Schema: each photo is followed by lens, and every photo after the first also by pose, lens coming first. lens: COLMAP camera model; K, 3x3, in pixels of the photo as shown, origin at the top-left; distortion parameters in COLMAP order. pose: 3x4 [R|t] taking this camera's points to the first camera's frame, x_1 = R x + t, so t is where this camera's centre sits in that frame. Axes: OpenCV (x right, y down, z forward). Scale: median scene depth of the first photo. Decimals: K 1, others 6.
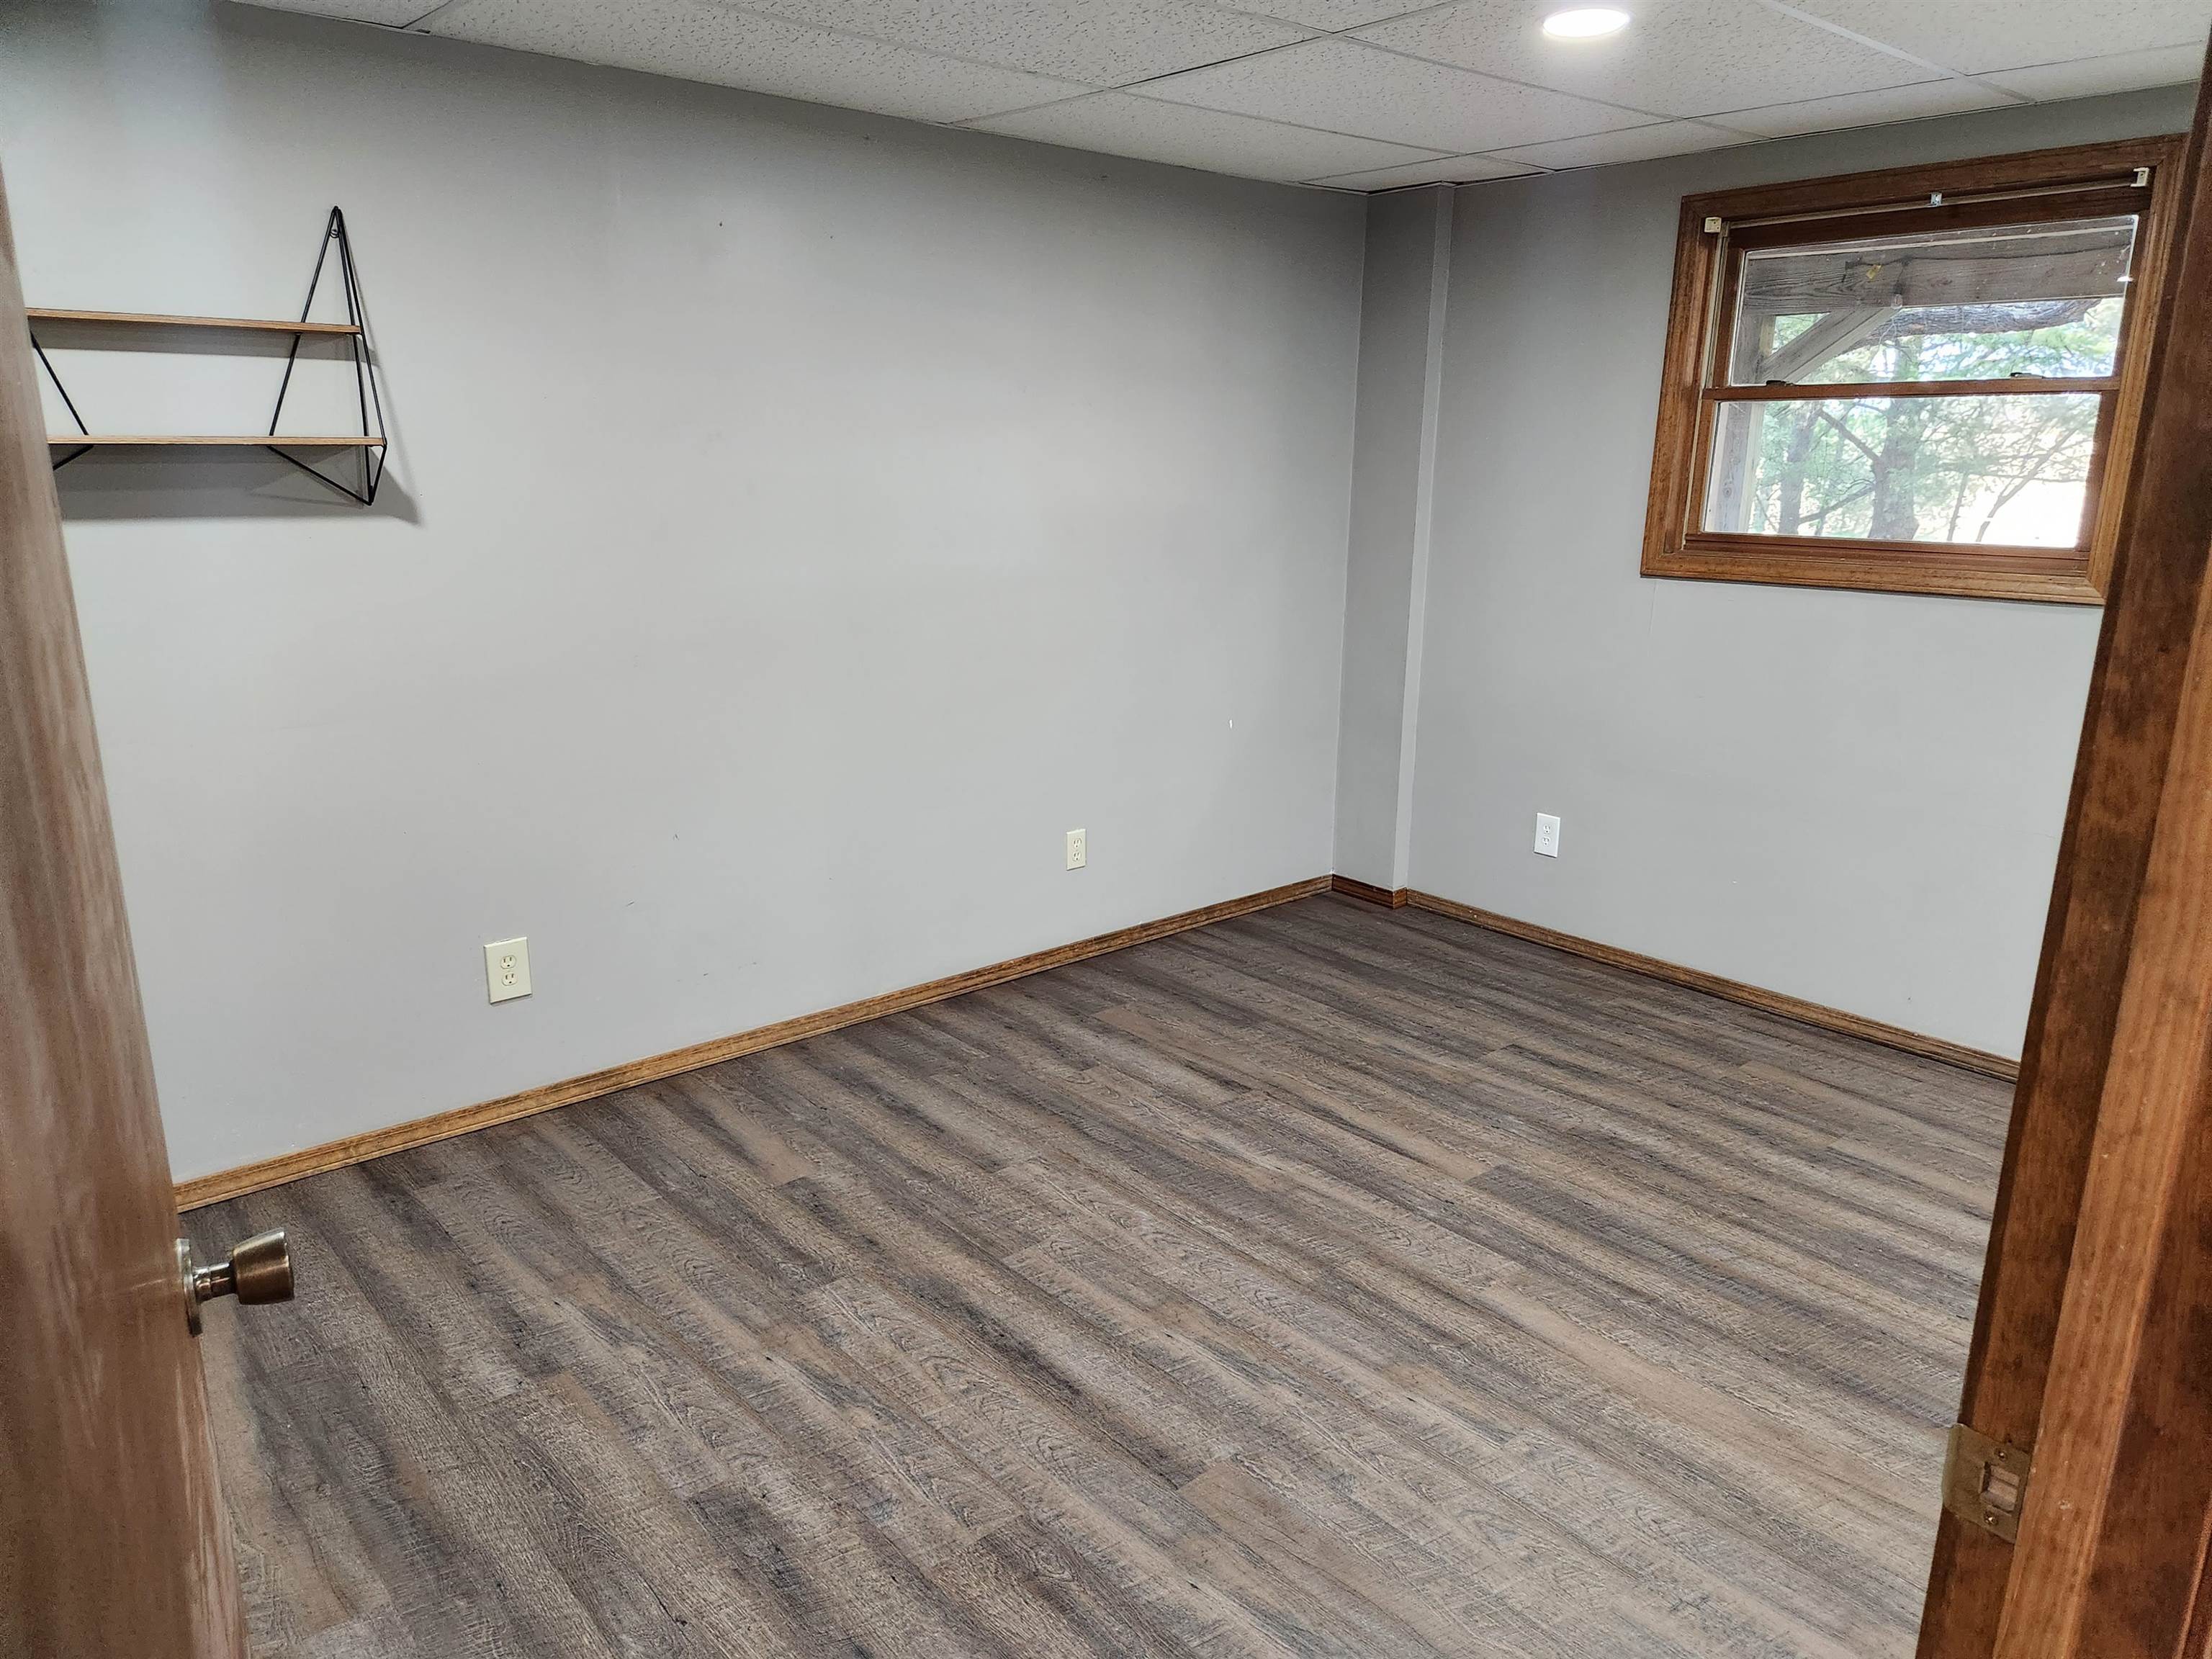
lens RADIAL K [[1489.7, 0, 1123.9], [0, 1489.7, 841.6], [0, 0, 1]] dist [0.046396, -0.013757]
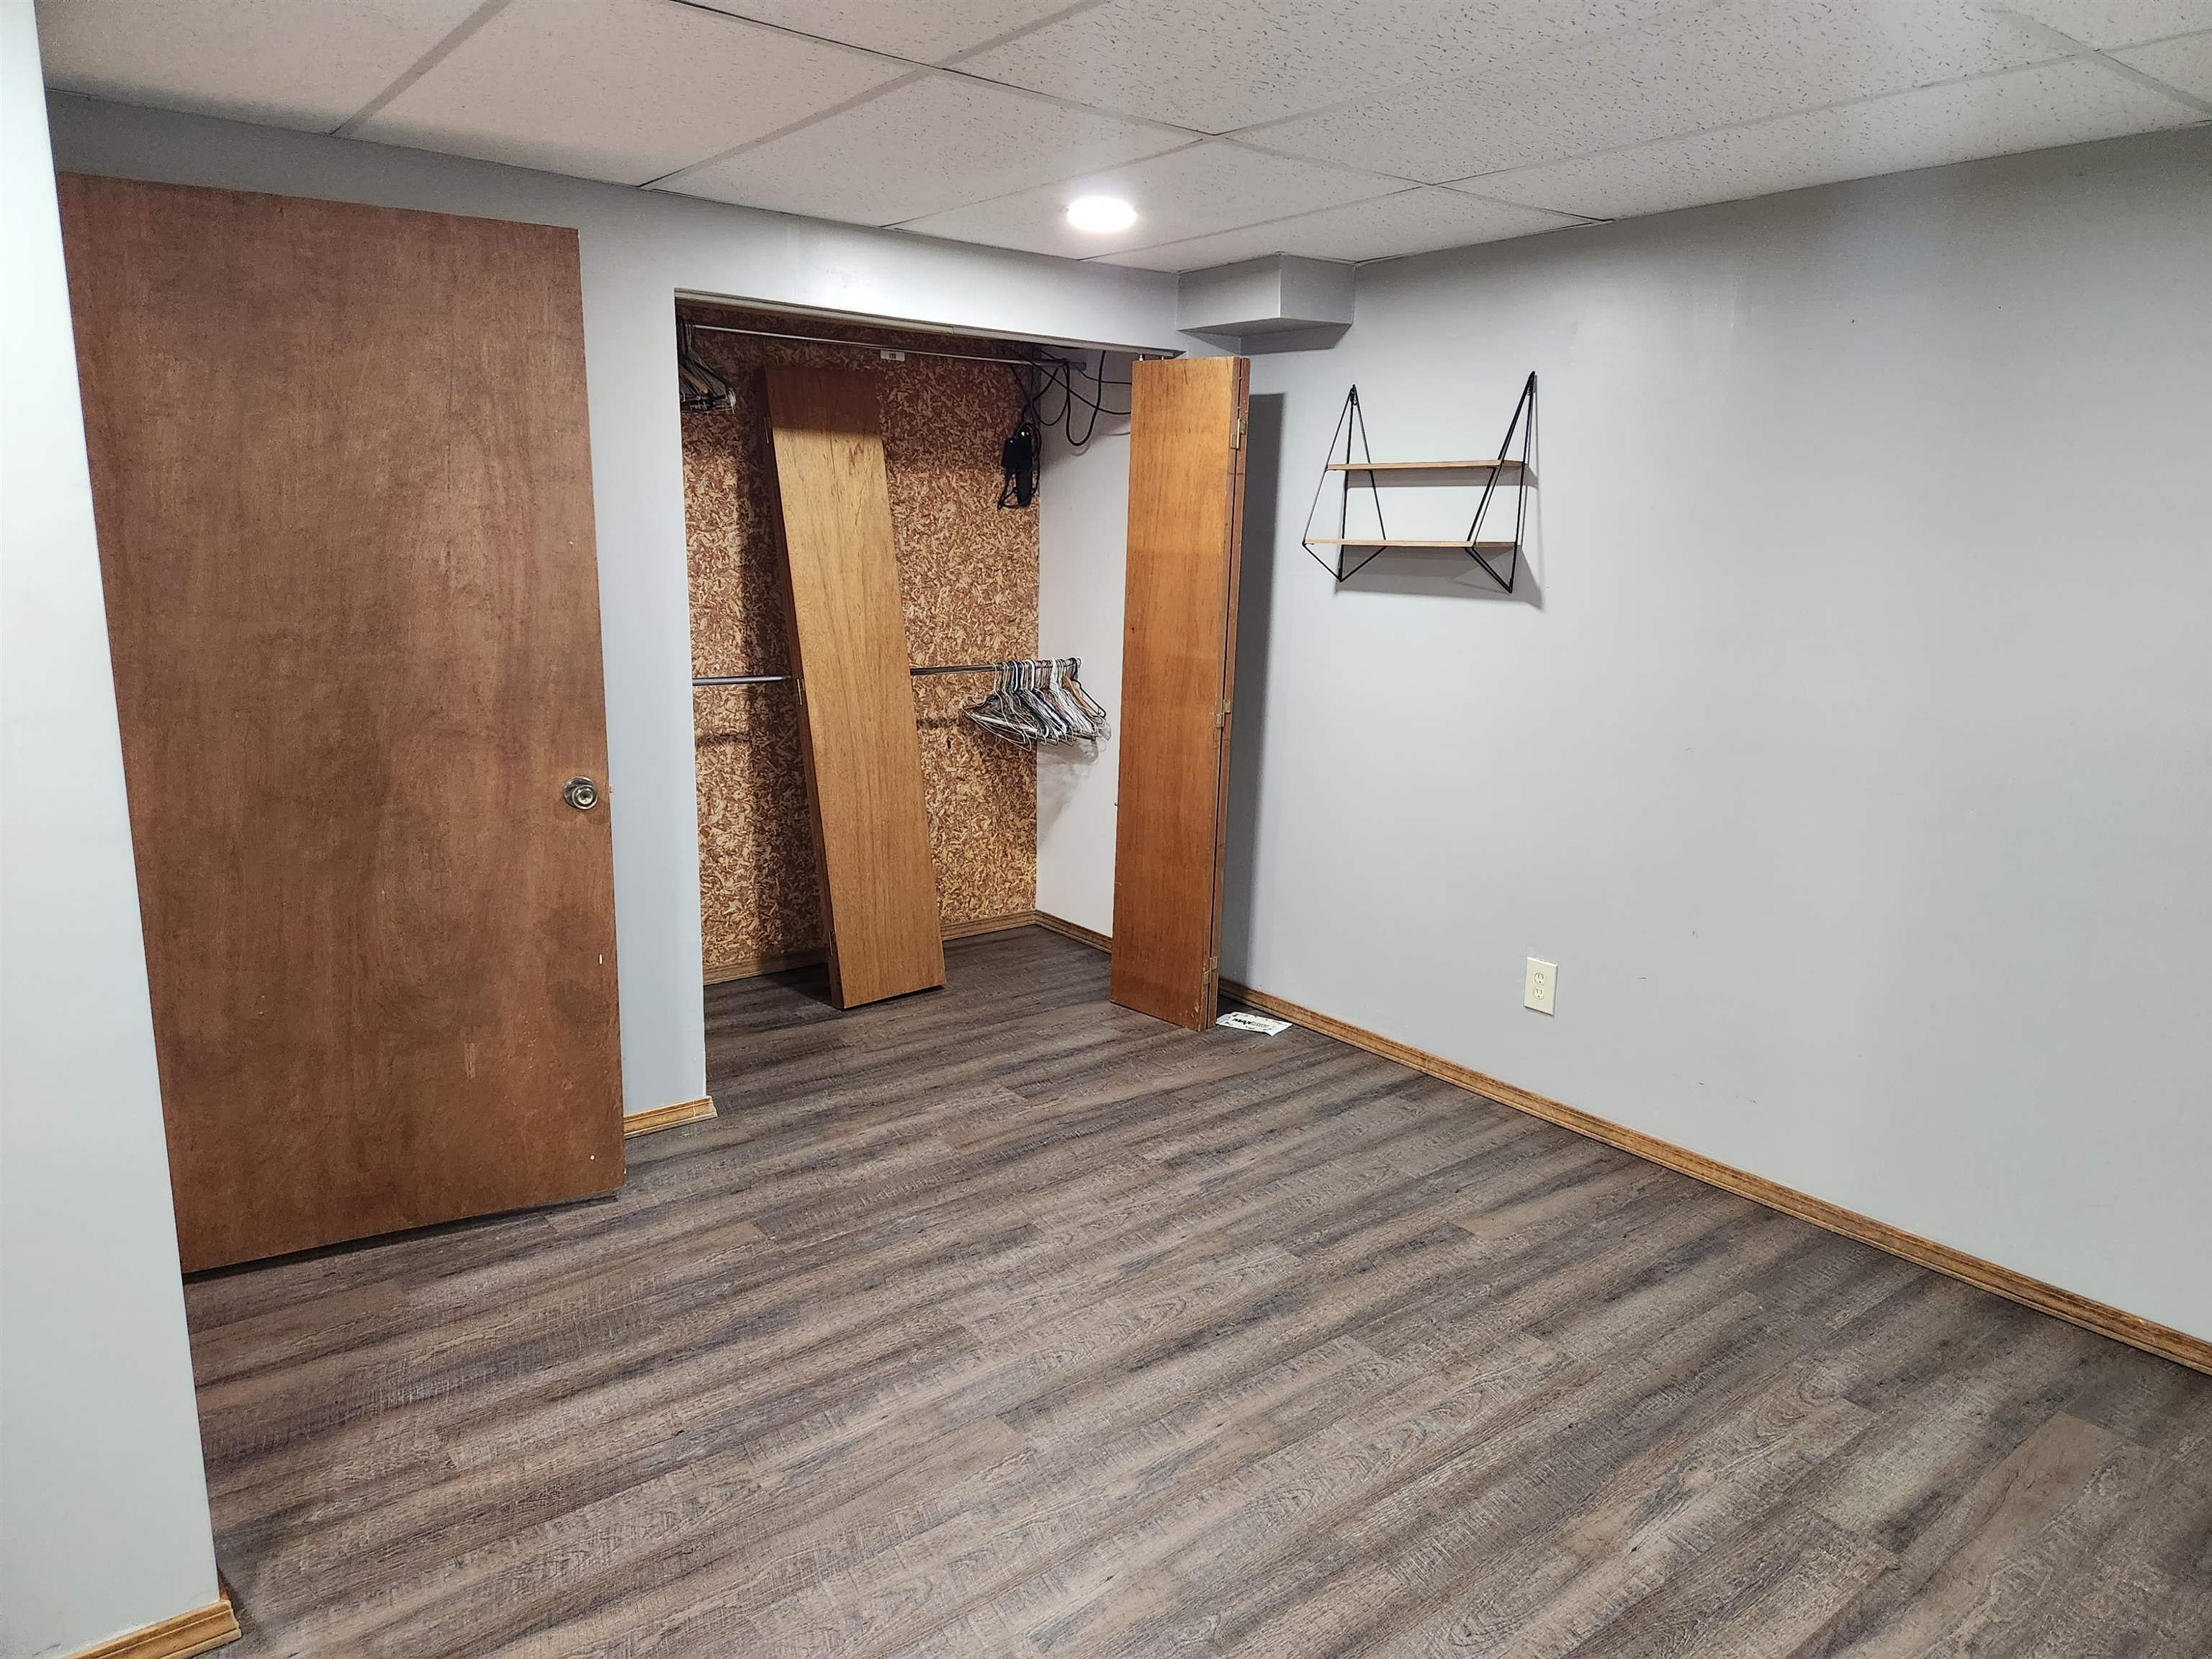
lens RADIAL K [[1489.7, 0, 1124.0], [0, 1489.7, 821.2], [0, 0, 1]] dist [0.046396, -0.013757]
pose [[-0.056374, 0.185670, -0.980994, 0.815947], [-0.276055, 0.941353, 0.194031, -0.192622], [0.959487, 0.281746, -0.001813, 0.725238]]
